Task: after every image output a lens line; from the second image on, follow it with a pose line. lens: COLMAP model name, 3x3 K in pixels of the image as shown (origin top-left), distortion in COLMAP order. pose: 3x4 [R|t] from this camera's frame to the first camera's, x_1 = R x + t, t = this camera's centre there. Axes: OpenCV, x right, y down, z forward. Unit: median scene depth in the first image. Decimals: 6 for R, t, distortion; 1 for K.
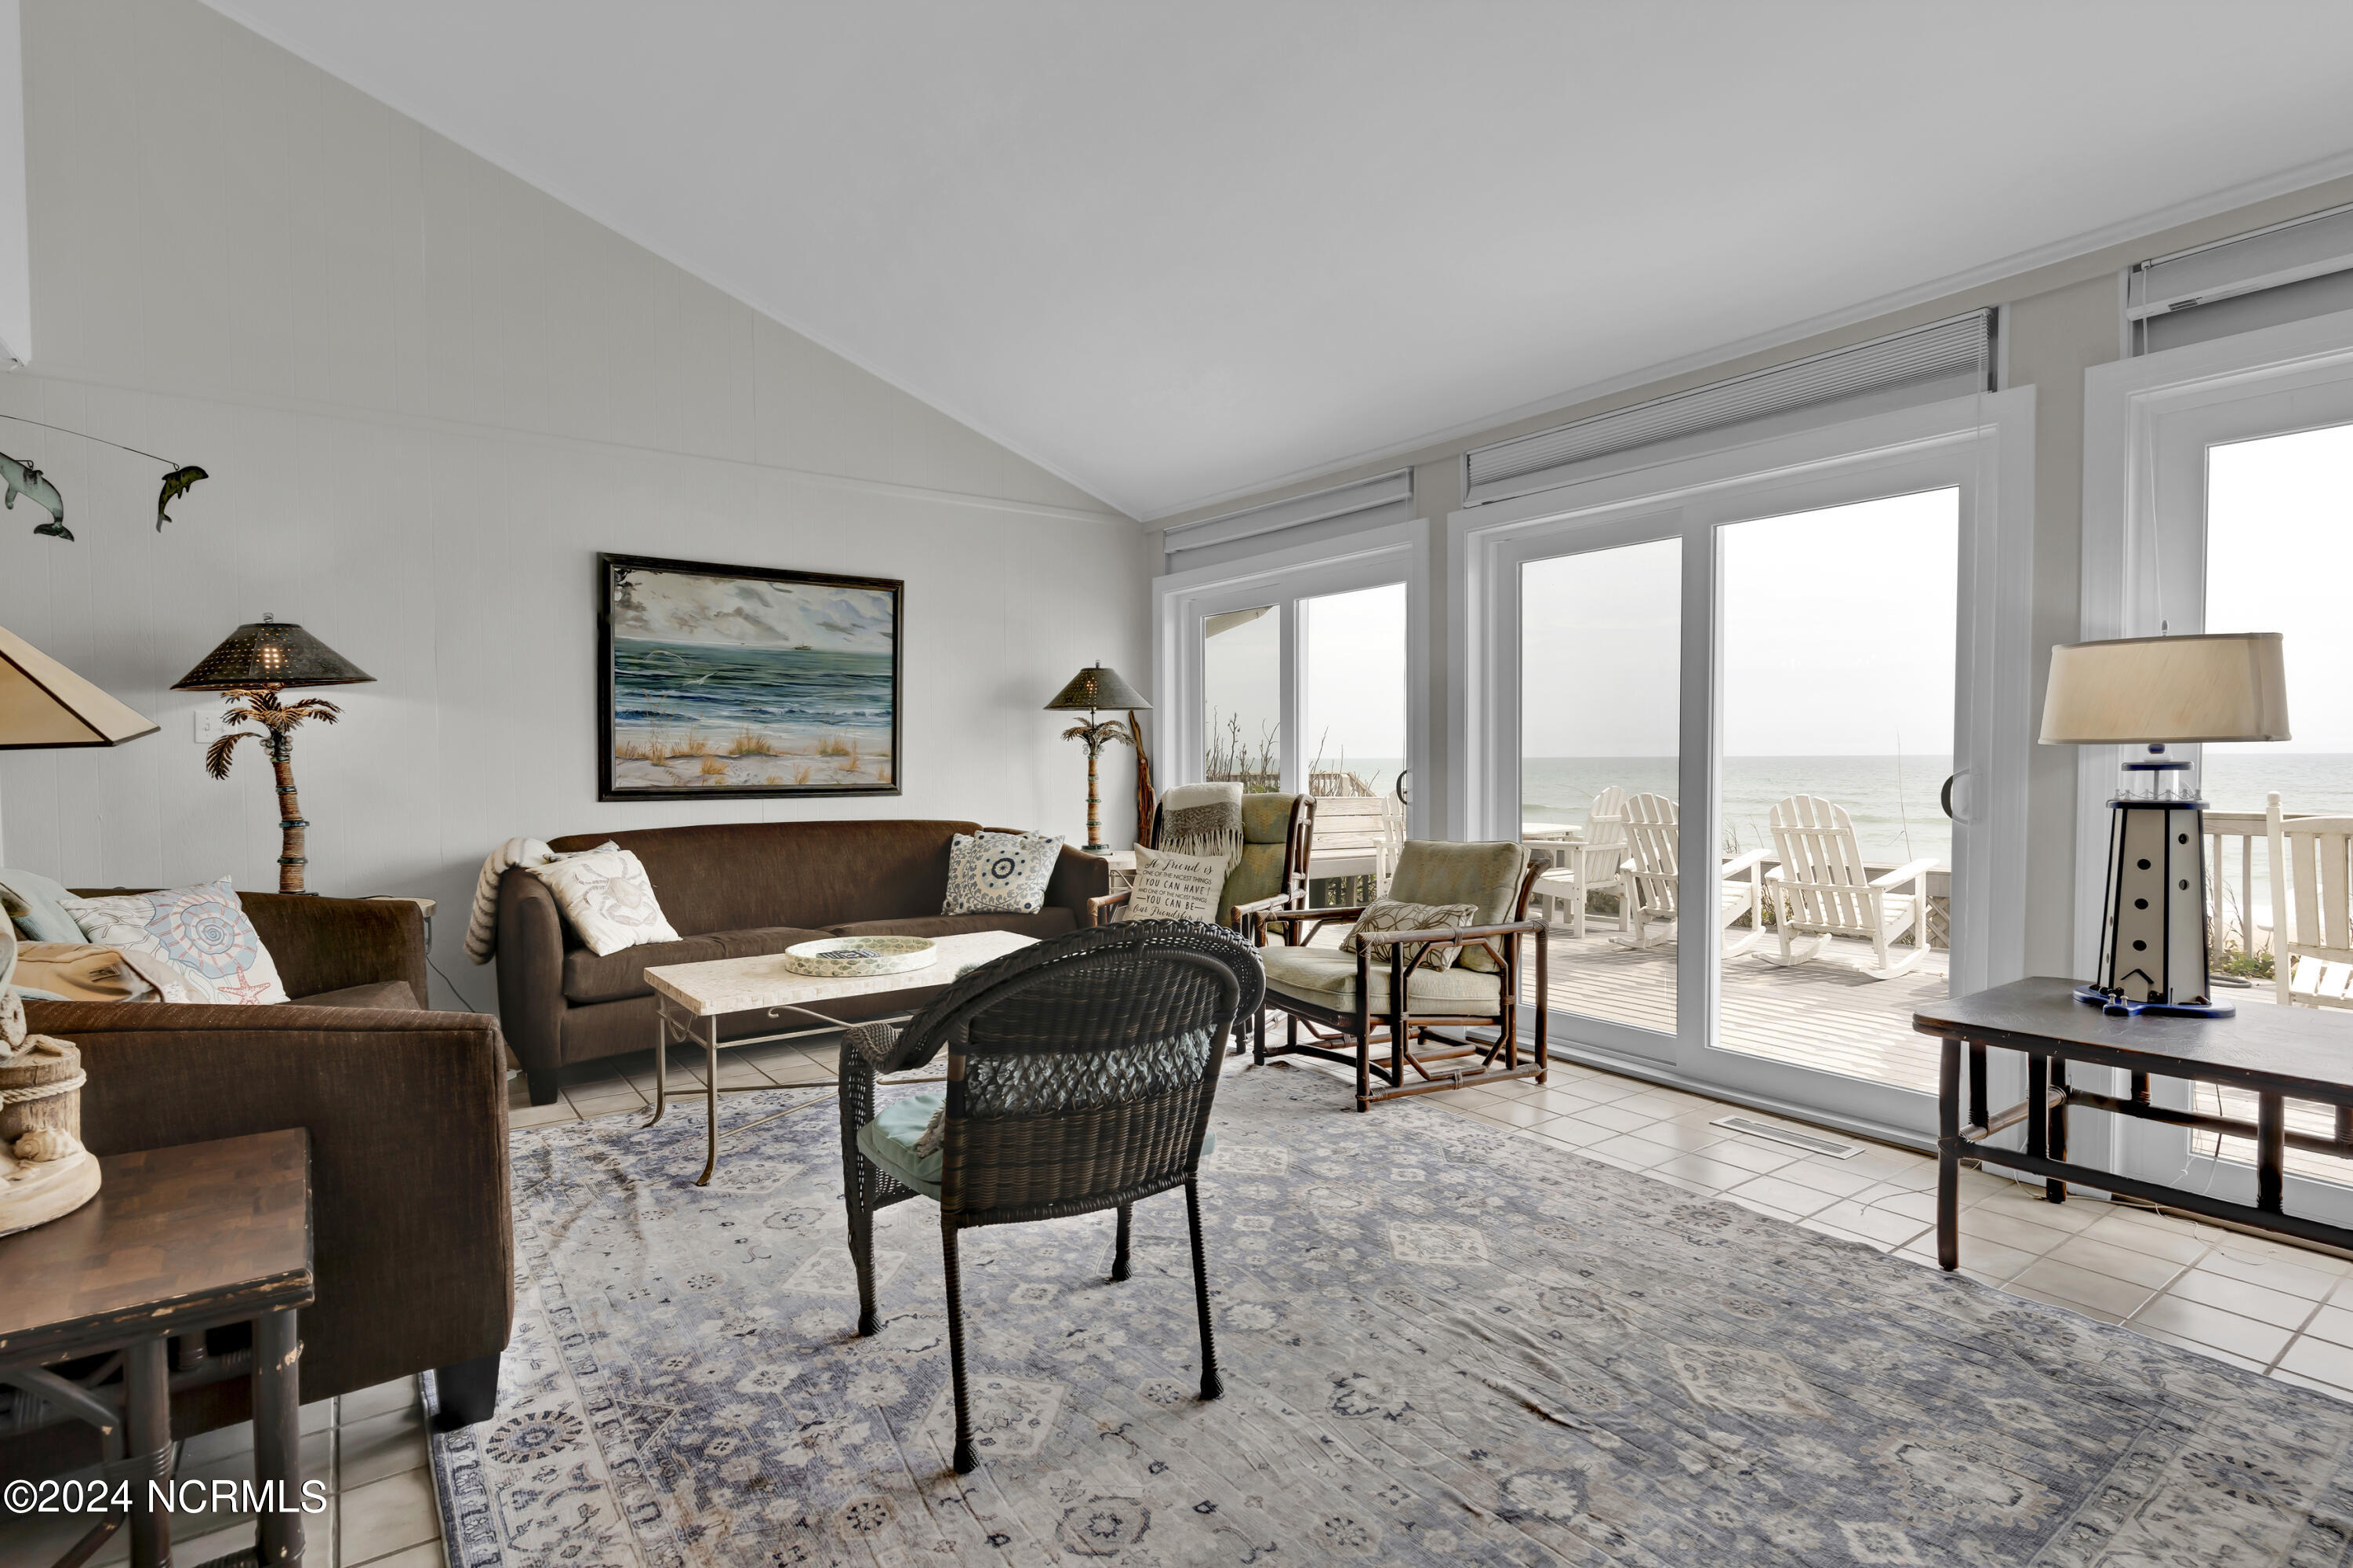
lens RADIAL K [[1159.4, 0, 1187.5], [0, 1159.4, 782.1], [0, 0, 1]] dist [0.008296, -0.001431]
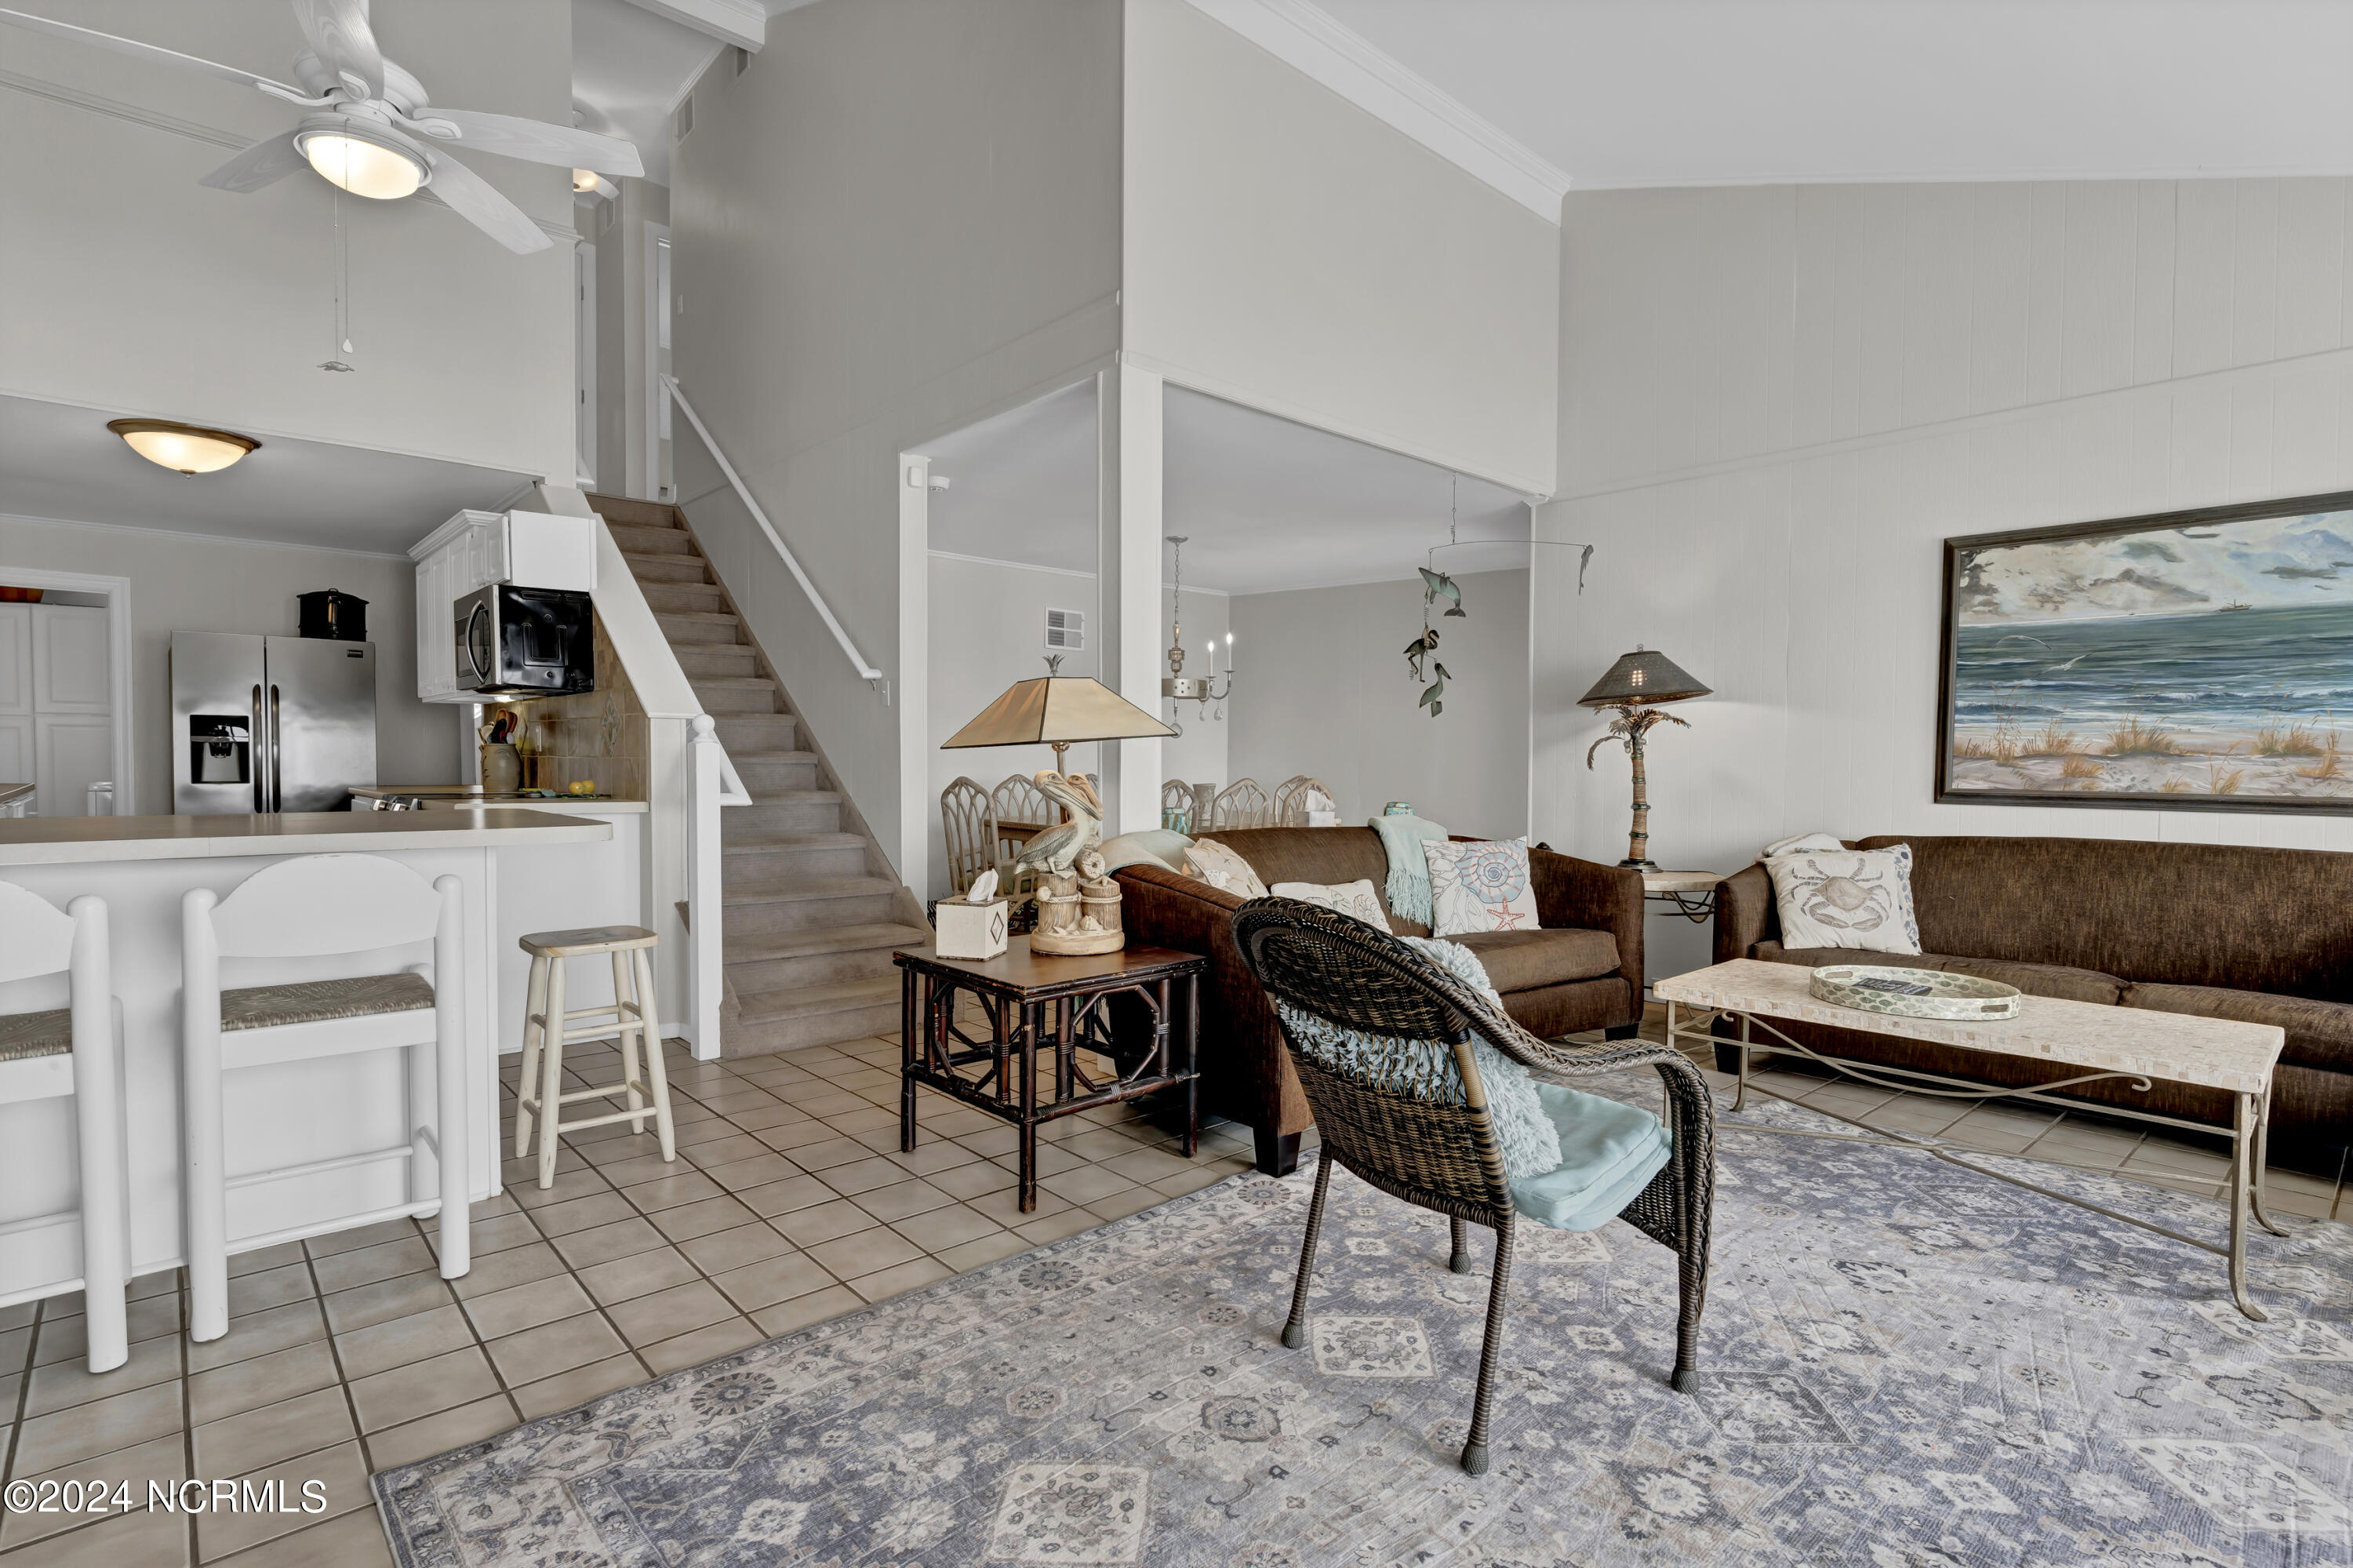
lens RADIAL K [[1159.4, 0, 1169.0], [0, 1159.4, 784.5], [0, 0, 1]] dist [0.008296, -0.001431]
pose [[0.088199, 0.027956, -0.995710, 0.375487], [-0.027731, 0.999288, 0.025600, -0.005174], [0.995717, 0.025354, 0.088912, 0.291215]]
